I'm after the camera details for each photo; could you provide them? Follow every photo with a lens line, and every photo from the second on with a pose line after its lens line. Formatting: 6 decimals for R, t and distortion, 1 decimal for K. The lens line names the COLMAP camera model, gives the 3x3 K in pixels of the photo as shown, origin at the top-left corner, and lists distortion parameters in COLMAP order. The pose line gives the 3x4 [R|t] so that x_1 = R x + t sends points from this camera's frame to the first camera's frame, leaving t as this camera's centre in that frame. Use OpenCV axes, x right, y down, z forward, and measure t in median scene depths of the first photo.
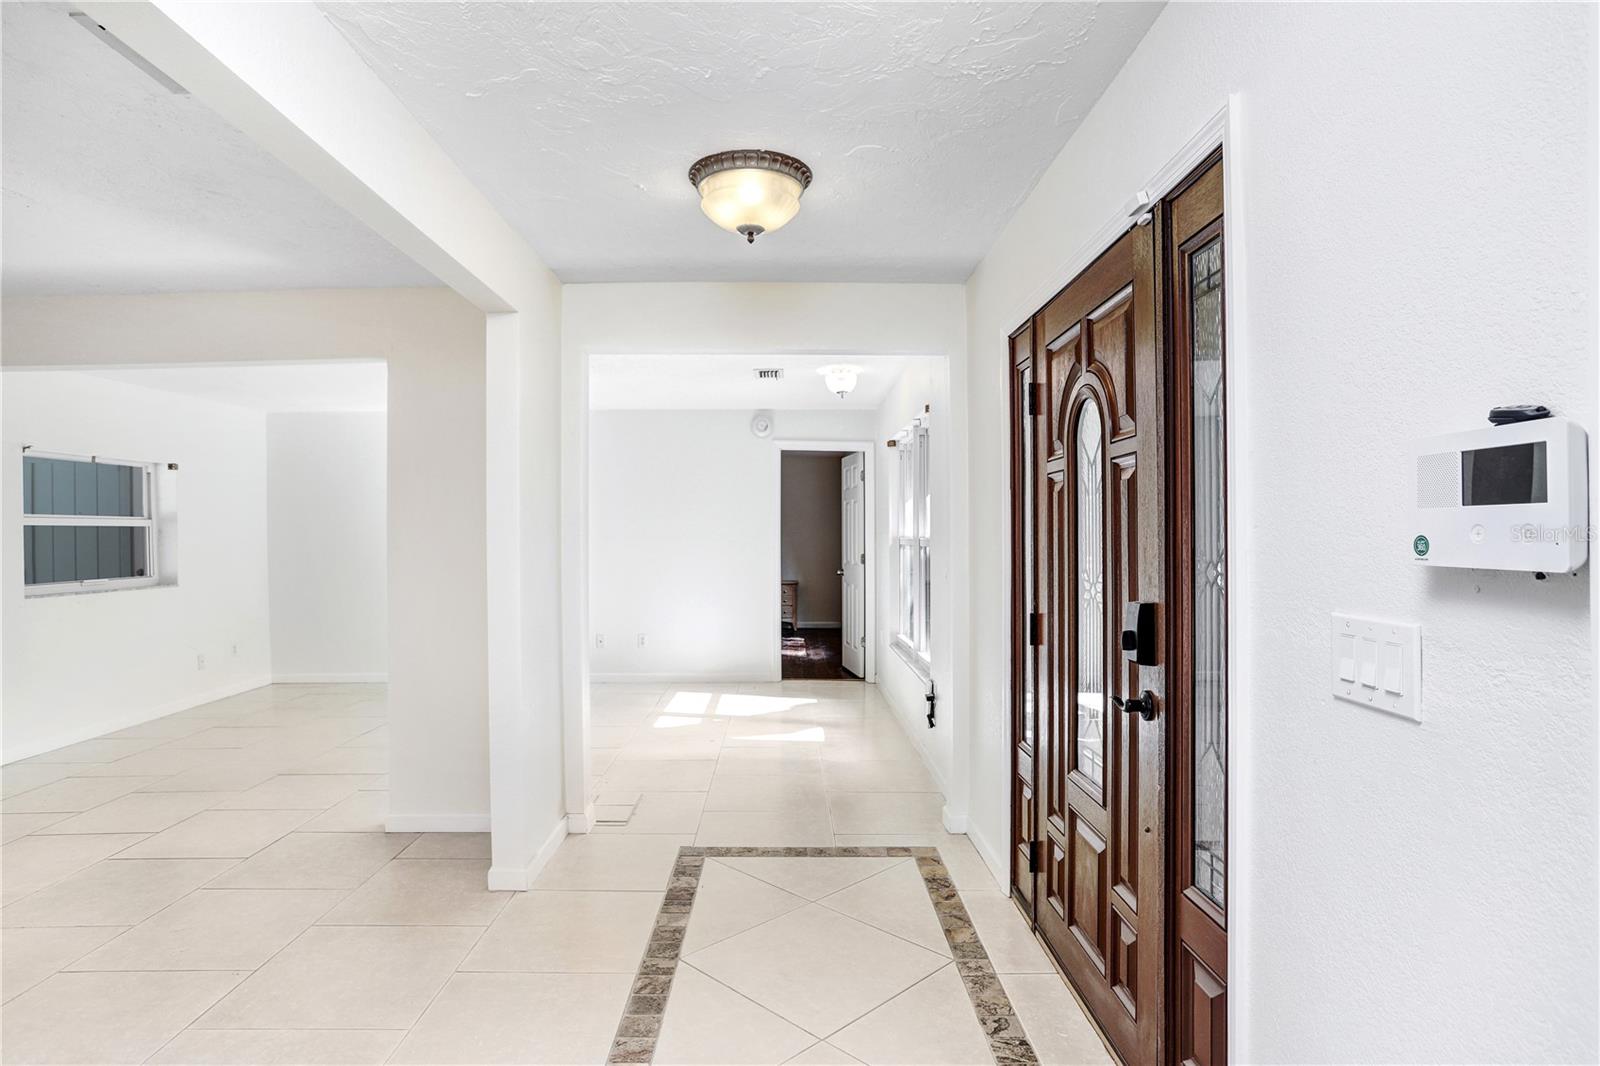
lens RADIAL K [[850.3, 0, 785.6], [0, 850.3, 535.7], [0, 0, 1]] dist [-0.067363, 0.041595]
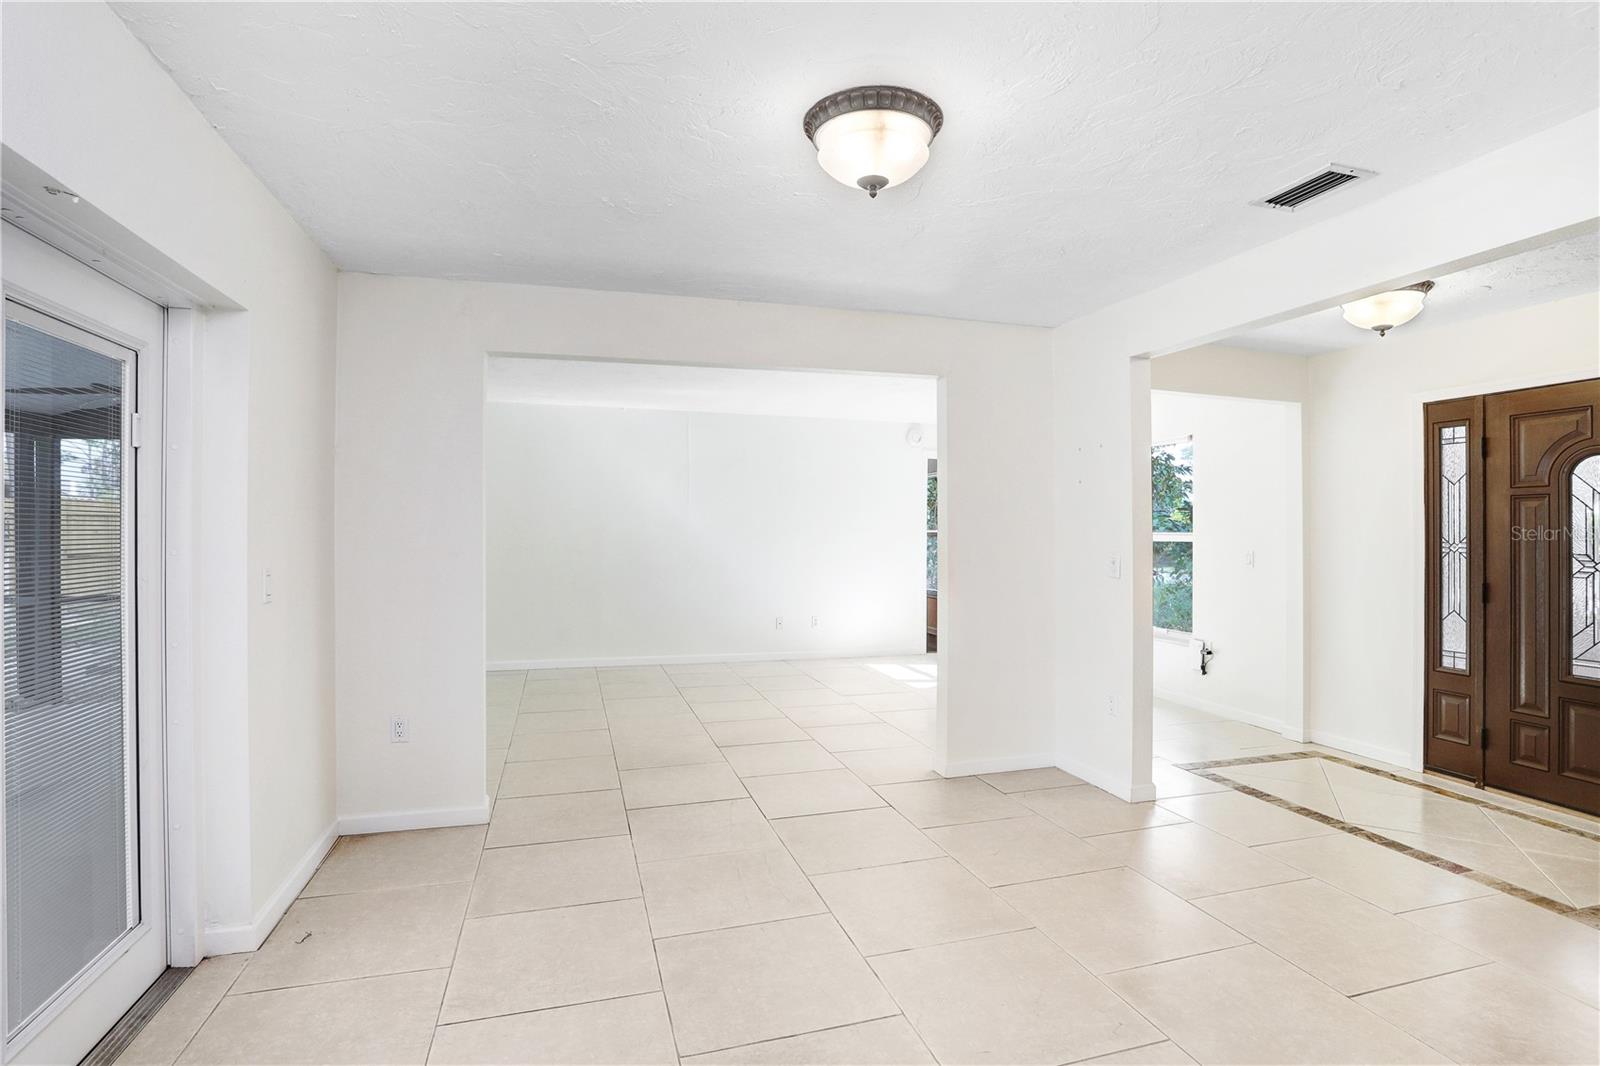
lens RADIAL K [[782.9, 0, 812.1], [0, 782.9, 528.5], [0, 0, 1]] dist [-0.061864, 0.027397]
pose [[0.961377, 0.009926, 0.275056, -1.057883], [-0.009453, 0.999951, -0.003044, 0.005535], [-0.275073, 0.000326, 0.961423, -0.011959]]
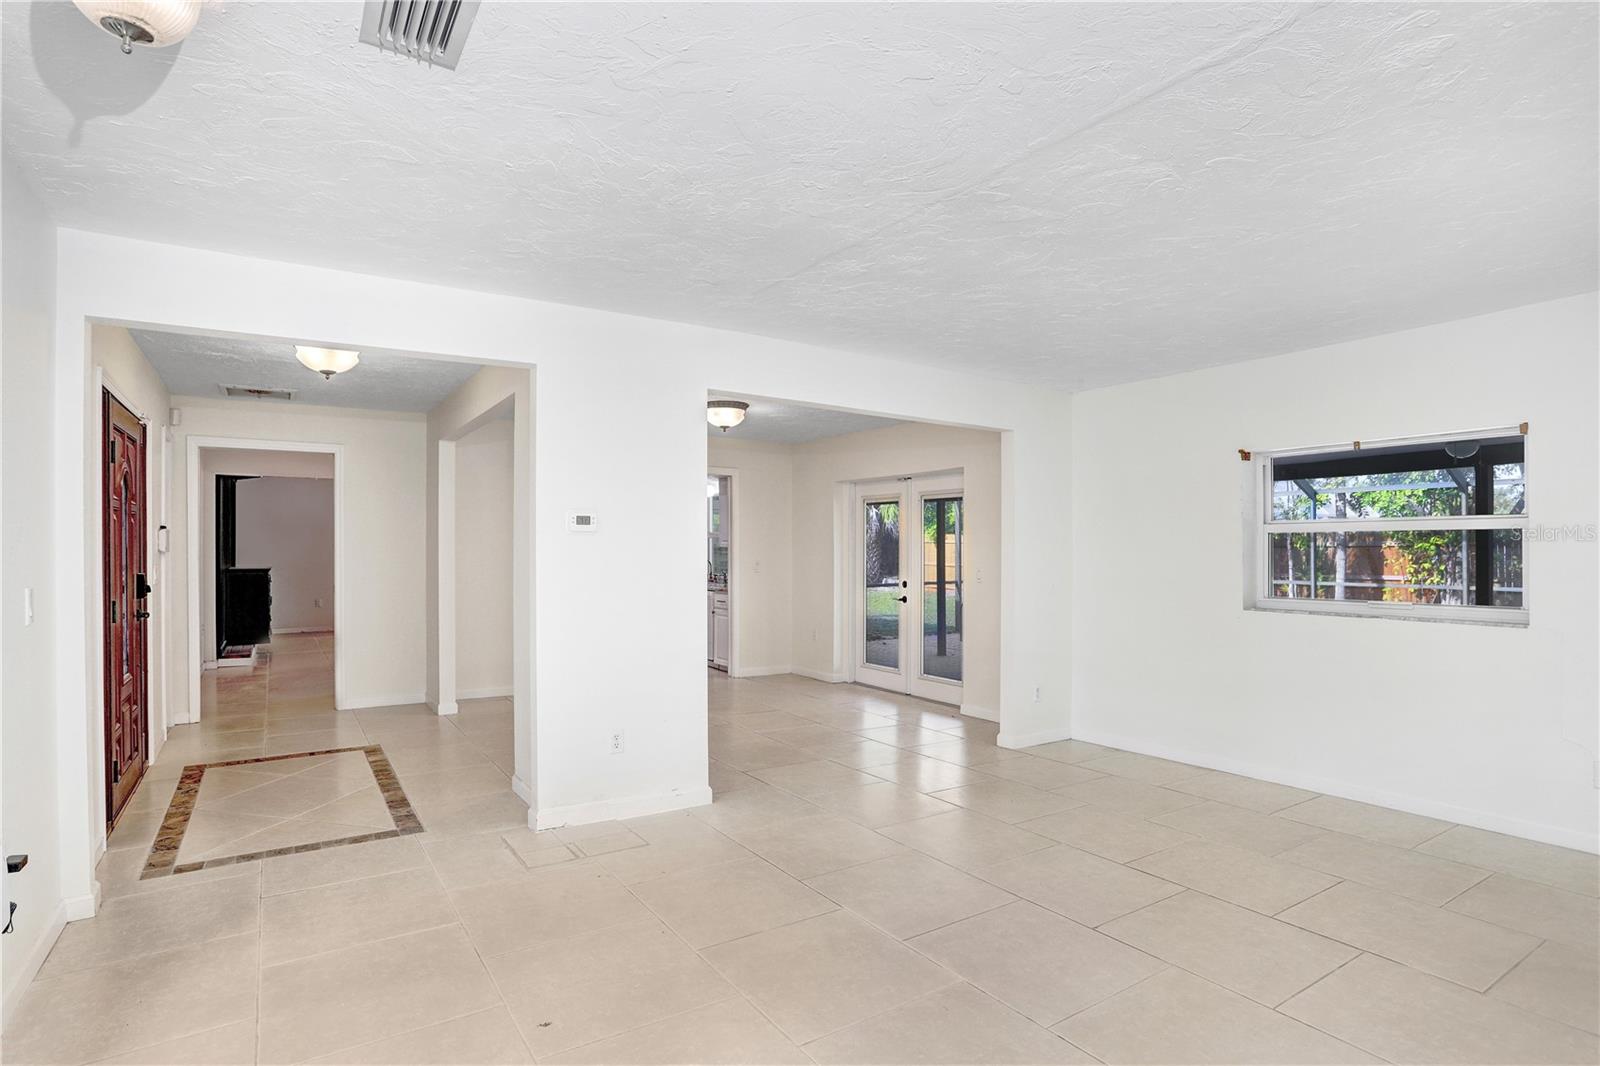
lens RADIAL K [[850.3, 0, 785.6], [0, 850.3, 535.7], [0, 0, 1]] dist [-0.067363, 0.041595]
pose [[-0.851013, -0.005592, -0.525115, 0.053348], [0.004691, 0.999822, -0.018251, 0.006995], [0.525124, -0.017995, -0.850836, 2.286051]]
